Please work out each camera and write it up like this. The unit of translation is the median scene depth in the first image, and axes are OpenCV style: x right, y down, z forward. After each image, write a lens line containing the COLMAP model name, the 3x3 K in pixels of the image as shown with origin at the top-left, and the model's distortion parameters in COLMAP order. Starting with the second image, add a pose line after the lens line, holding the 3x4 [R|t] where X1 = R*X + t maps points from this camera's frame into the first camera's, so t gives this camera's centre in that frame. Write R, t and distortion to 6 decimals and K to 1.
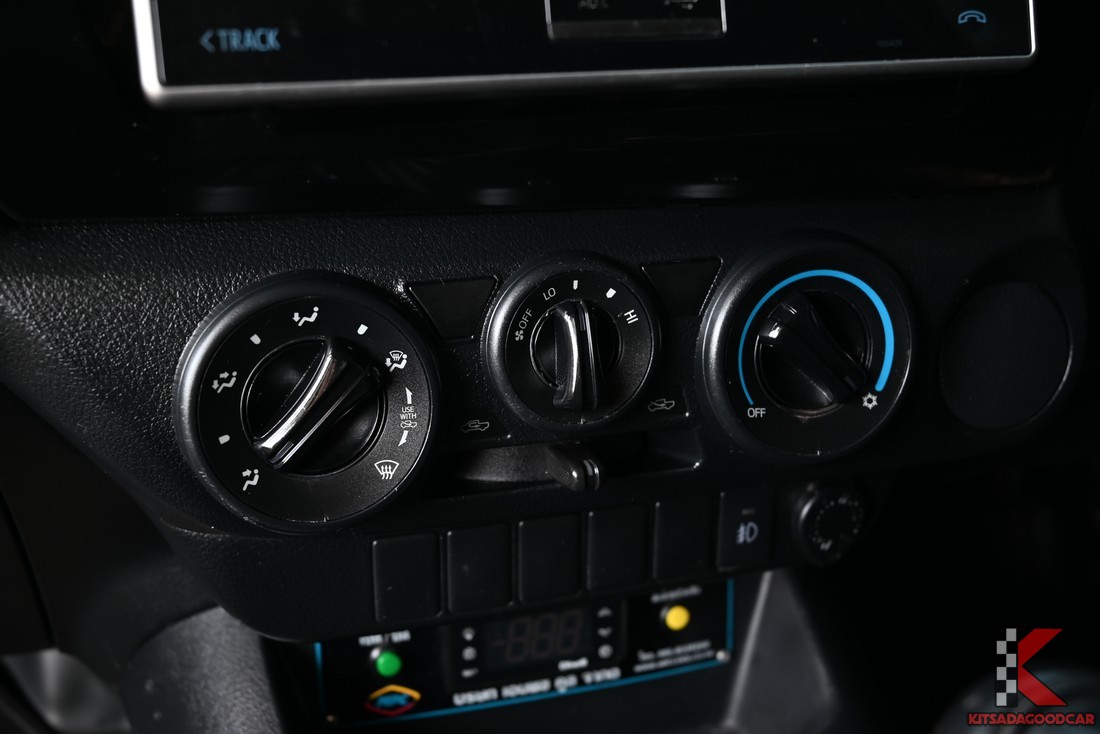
lens RADIAL K [[1283.9, 0, 555.0], [0, 1283.9, 369.3], [0, 0, 1]] dist [0.014559, 0.000000]
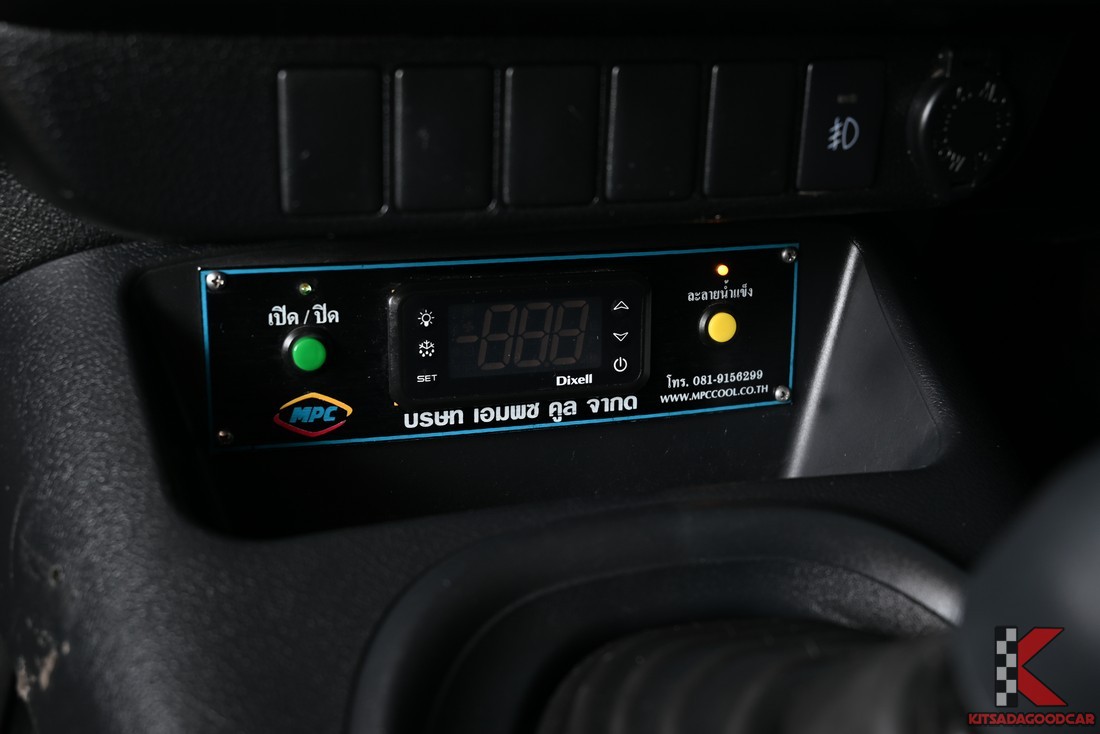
lens RADIAL K [[1345.4, 0, 543.9], [0, 1345.4, 364.9], [0, 0, 1]] dist [-0.011260, 0.000000]
pose [[0.999690, 0.019129, 0.015959, -0.014874], [-0.018957, 0.999761, -0.010877, 0.238194], [-0.016163, 0.010571, 0.999813, 0.276771]]
